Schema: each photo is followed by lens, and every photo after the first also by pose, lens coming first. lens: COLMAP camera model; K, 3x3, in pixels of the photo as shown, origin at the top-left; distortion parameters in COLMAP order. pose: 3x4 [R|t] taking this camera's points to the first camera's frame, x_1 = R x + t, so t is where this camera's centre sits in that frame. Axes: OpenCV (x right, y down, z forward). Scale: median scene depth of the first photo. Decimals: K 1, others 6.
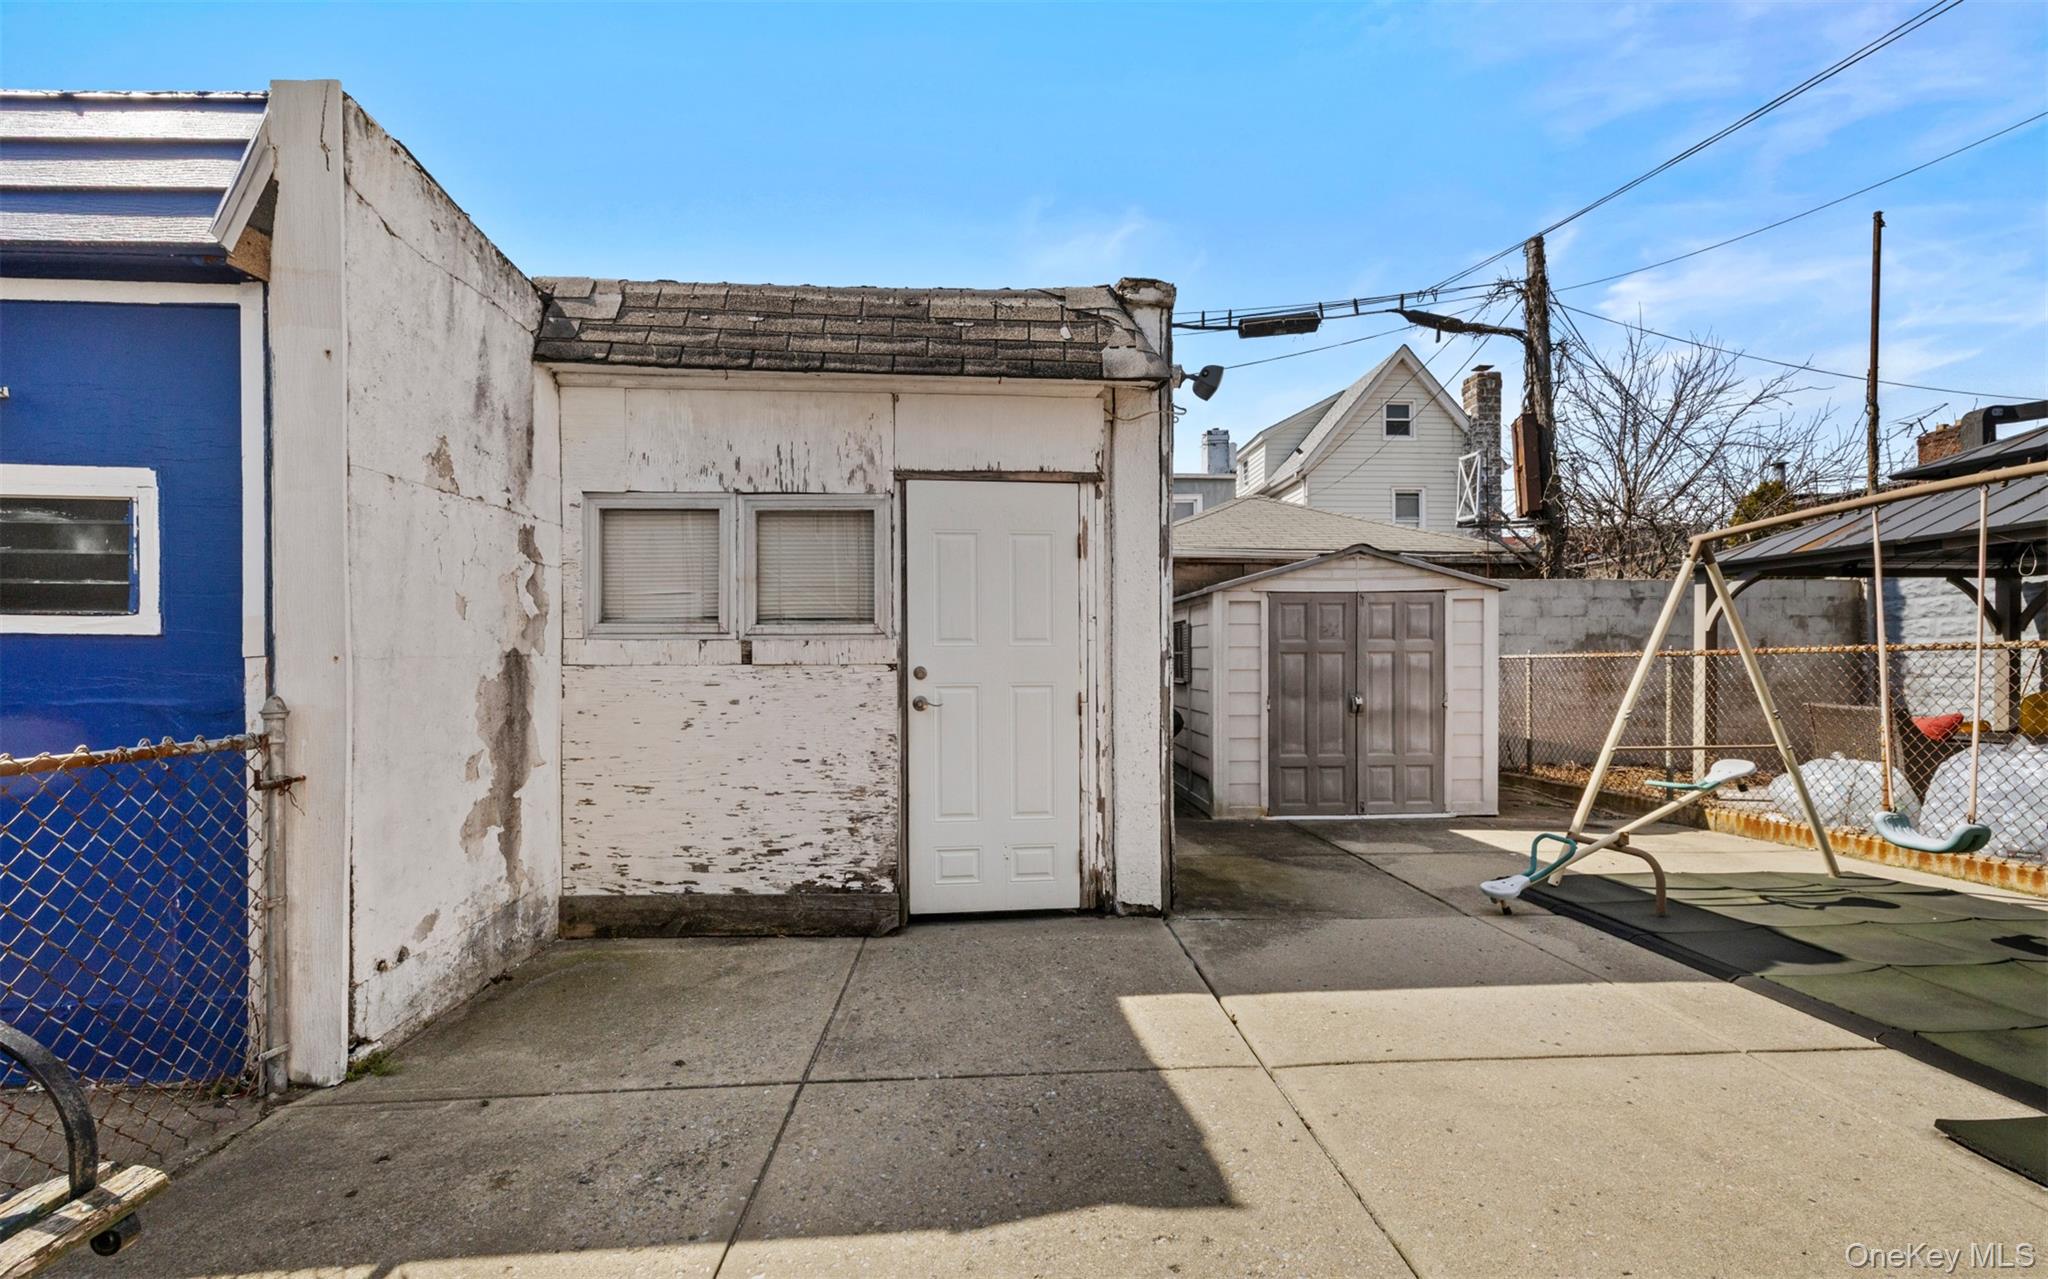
lens RADIAL K [[853.6, 0, 1031.6], [0, 853.6, 665.8], [0, 0, 1]] dist [-0.001155, 0.000339]
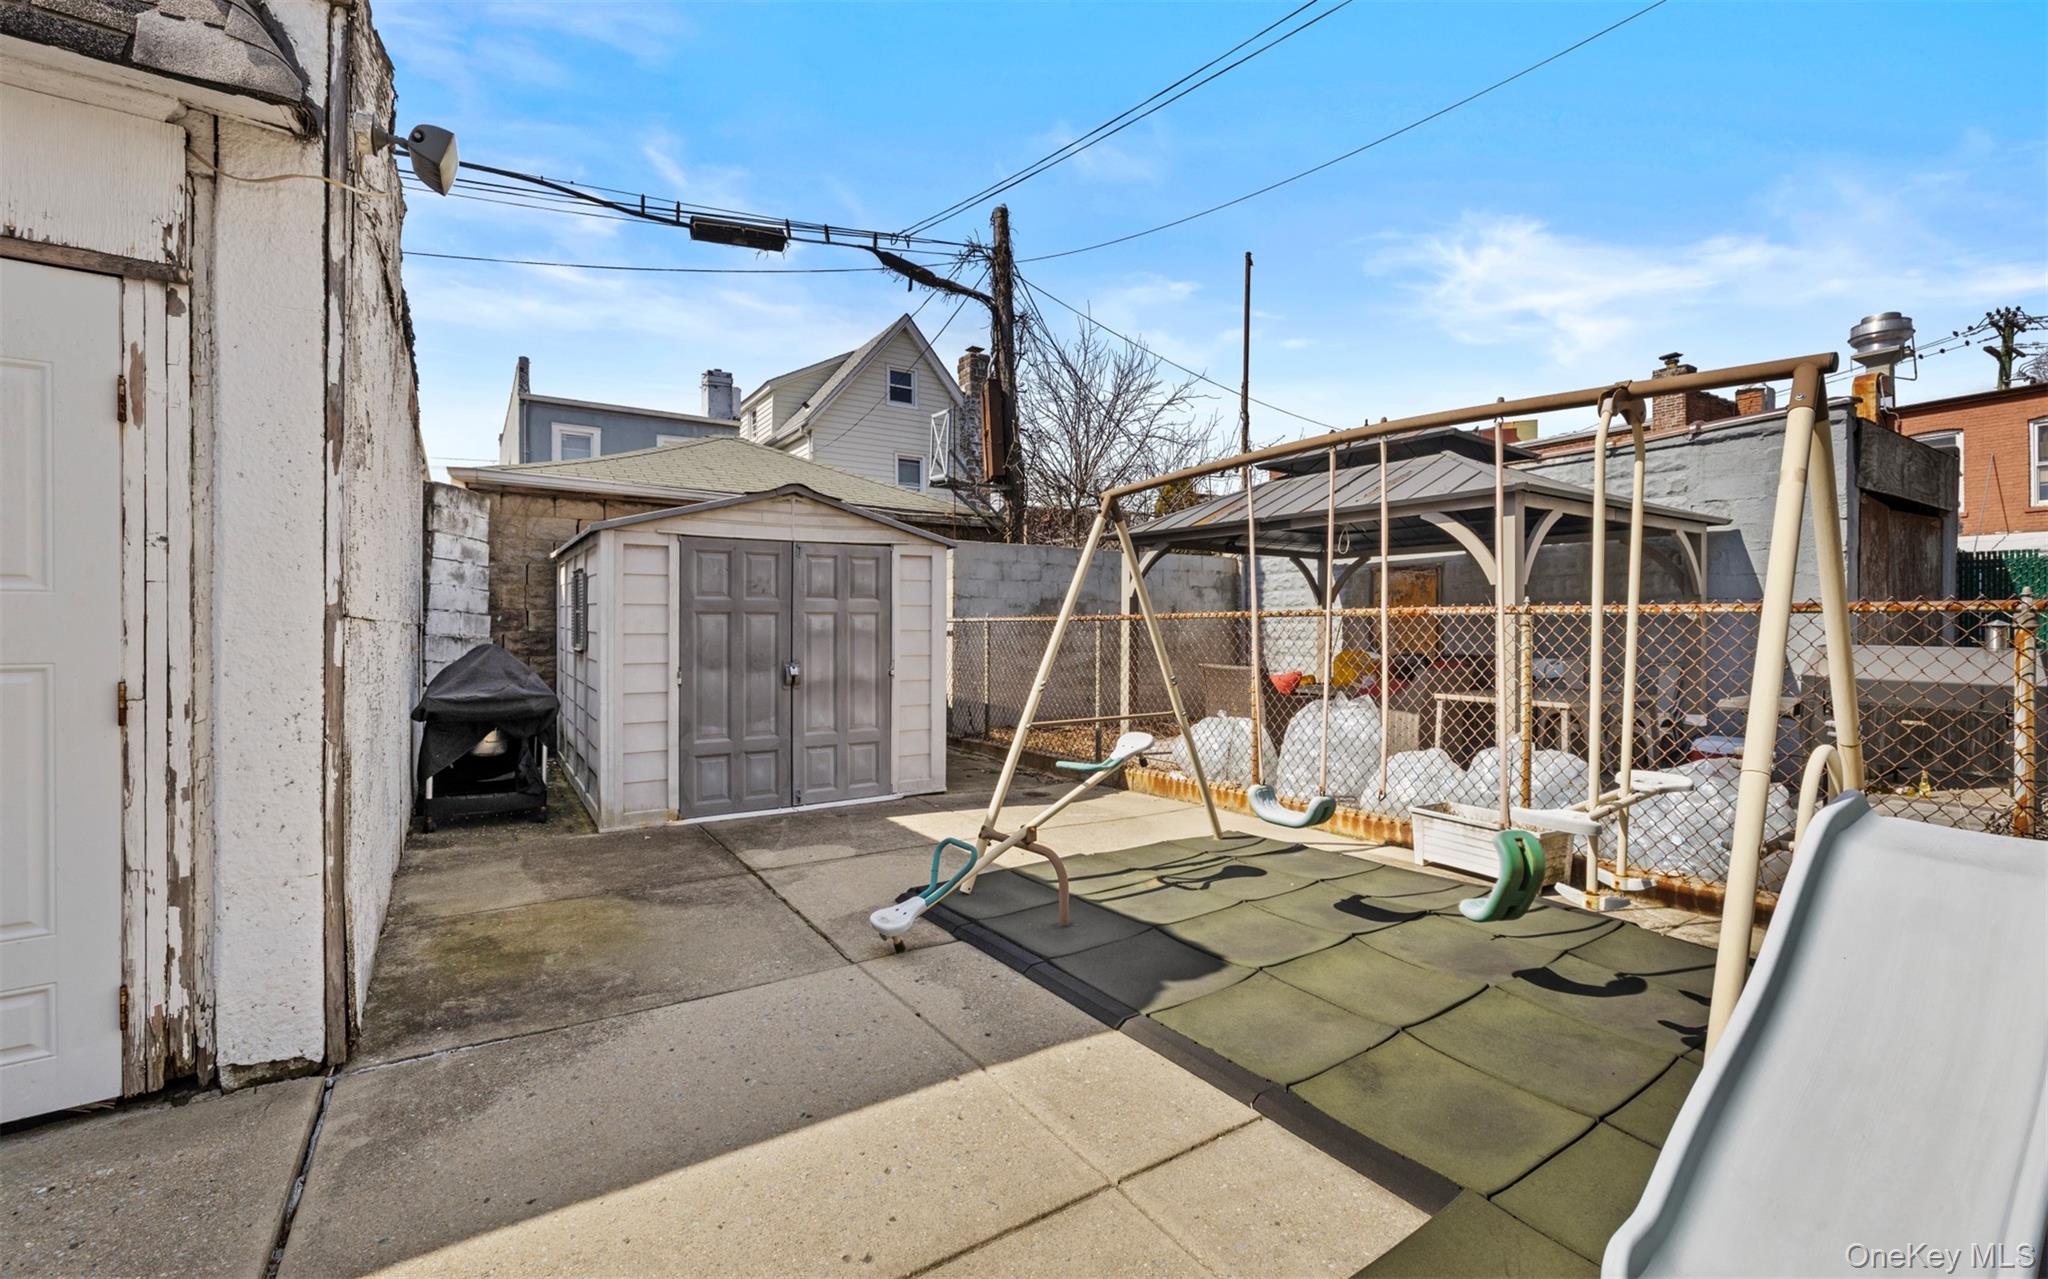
lens RADIAL K [[853.6, 0, 1015.5], [0, 853.6, 625.6], [0, 0, 1]] dist [-0.001155, 0.000339]
pose [[0.868942, 0.004493, 0.494893, 0.238771], [-0.003404, 0.999989, -0.003102, -0.002643], [-0.494902, 0.001011, 0.868948, 0.247257]]
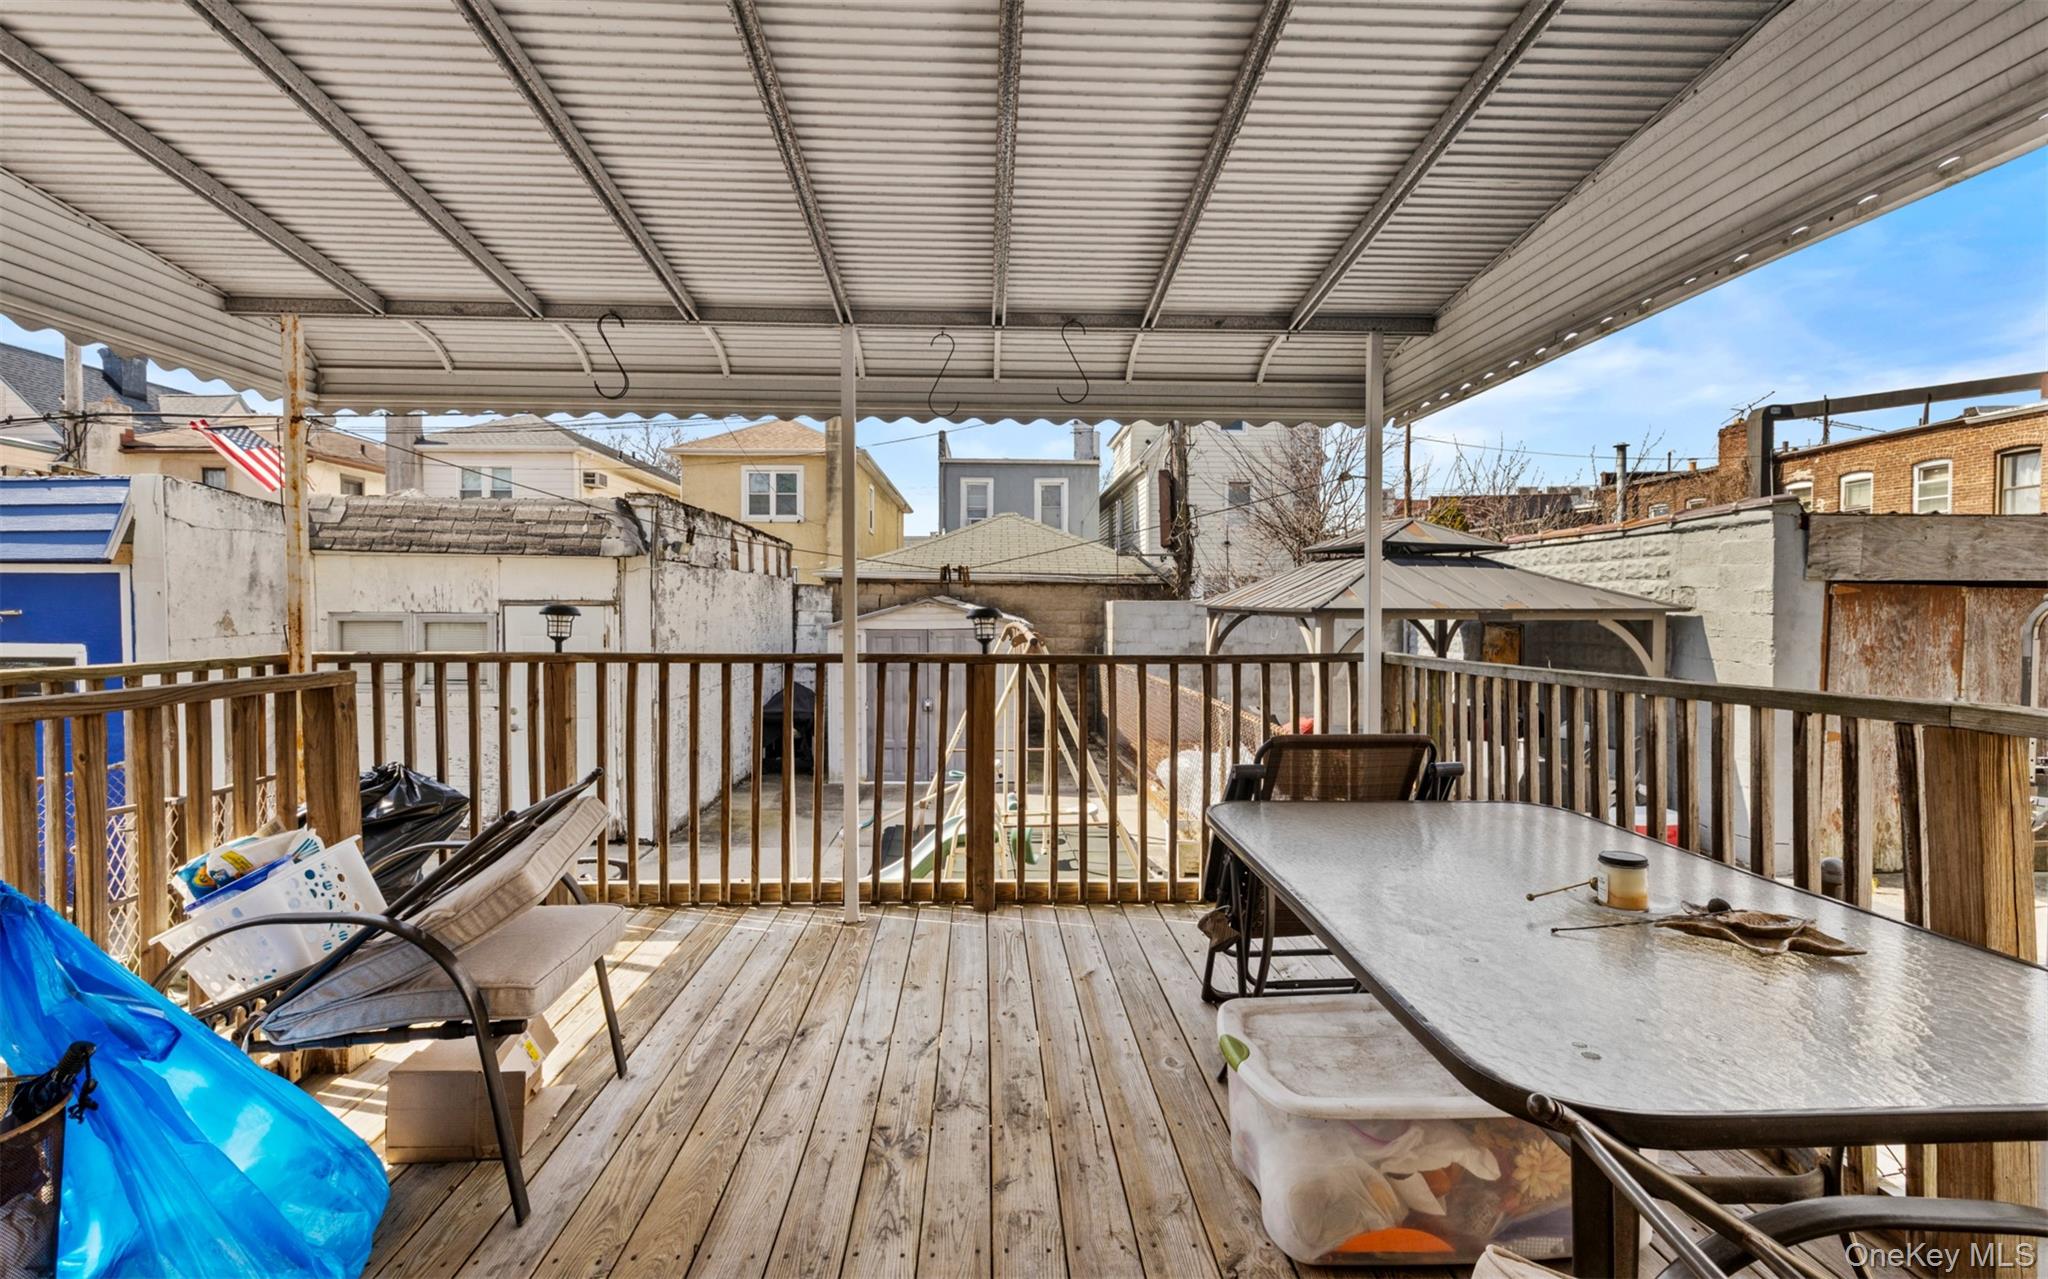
lens RADIAL K [[853.6, 0, 1012.0], [0, 853.6, 626.0], [0, 0, 1]] dist [-0.001155, 0.000339]
pose [[0.999894, 0.006459, -0.013071, 0.827365], [-0.006162, 0.999724, 0.022658, -0.191747], [0.013213, -0.022575, 0.999658, -0.696550]]
